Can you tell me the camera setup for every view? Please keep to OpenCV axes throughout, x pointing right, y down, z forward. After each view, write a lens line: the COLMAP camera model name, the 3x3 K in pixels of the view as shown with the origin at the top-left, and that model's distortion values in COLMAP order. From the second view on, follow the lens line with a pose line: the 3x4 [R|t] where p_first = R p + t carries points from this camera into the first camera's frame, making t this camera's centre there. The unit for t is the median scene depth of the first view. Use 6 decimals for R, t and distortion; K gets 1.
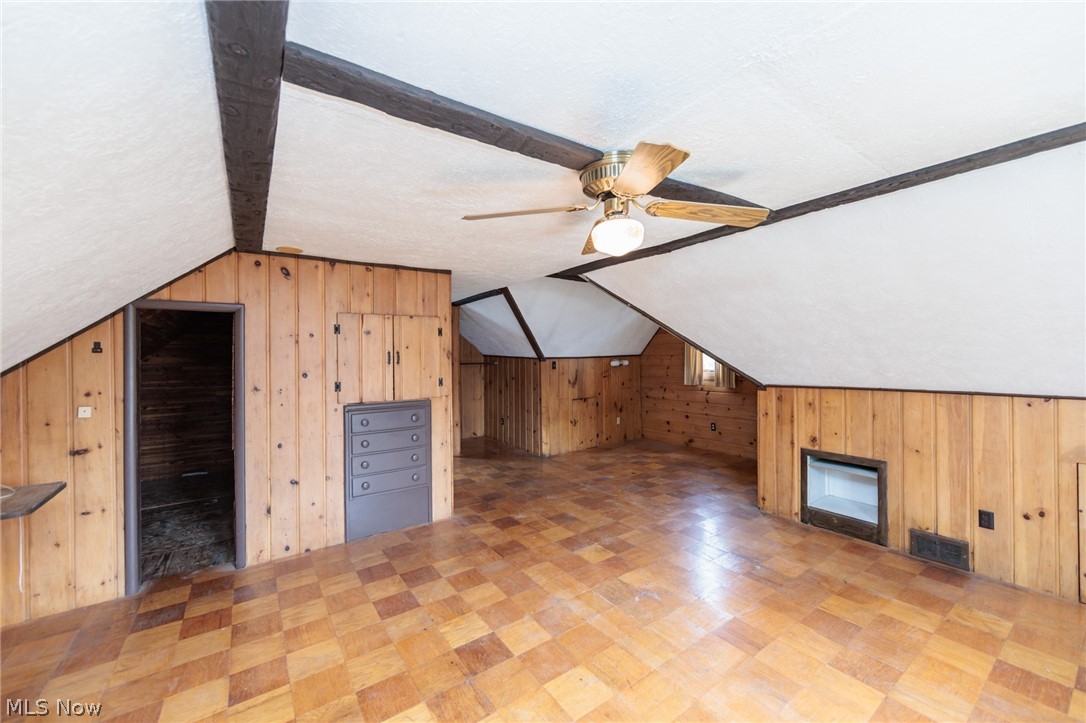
lens RADIAL K [[429.5, 0, 542.3], [0, 429.5, 356.8], [0, 0, 1]] dist [-0.001723, 0.000012]
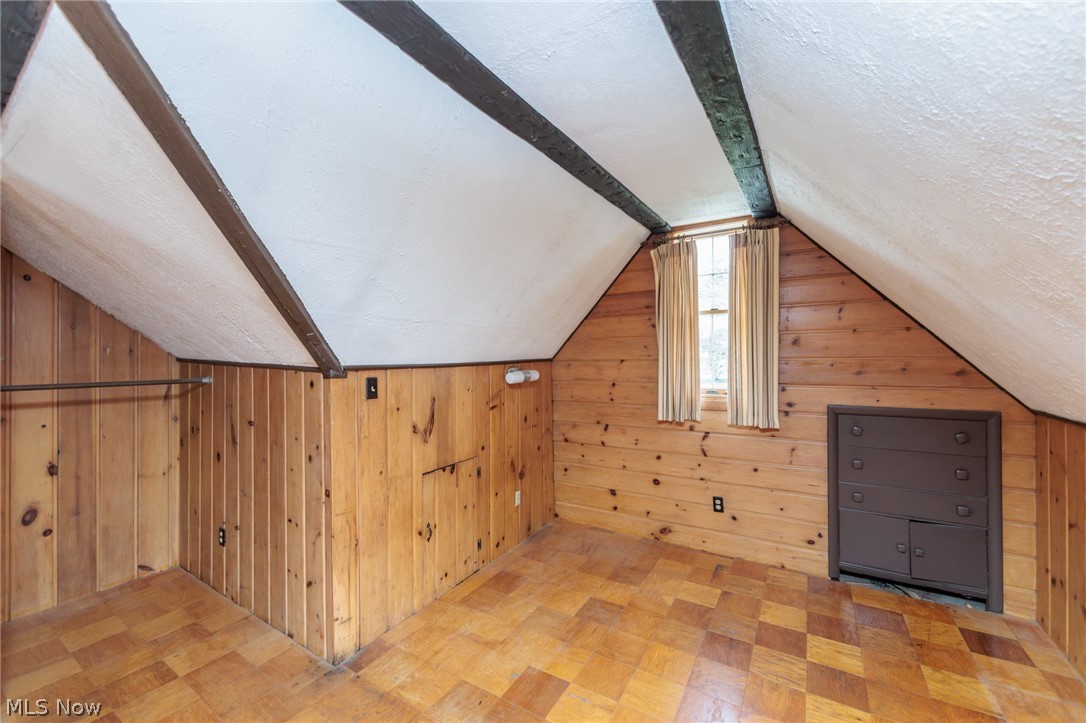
lens RADIAL K [[429.5, 0, 542.3], [0, 429.5, 356.8], [0, 0, 1]] dist [-0.001723, 0.000012]
pose [[0.917532, 0.002848, 0.397651, 0.014448], [0.001190, 0.999950, -0.009908, -0.002255], [-0.397659, 0.009564, 0.917483, 0.586063]]
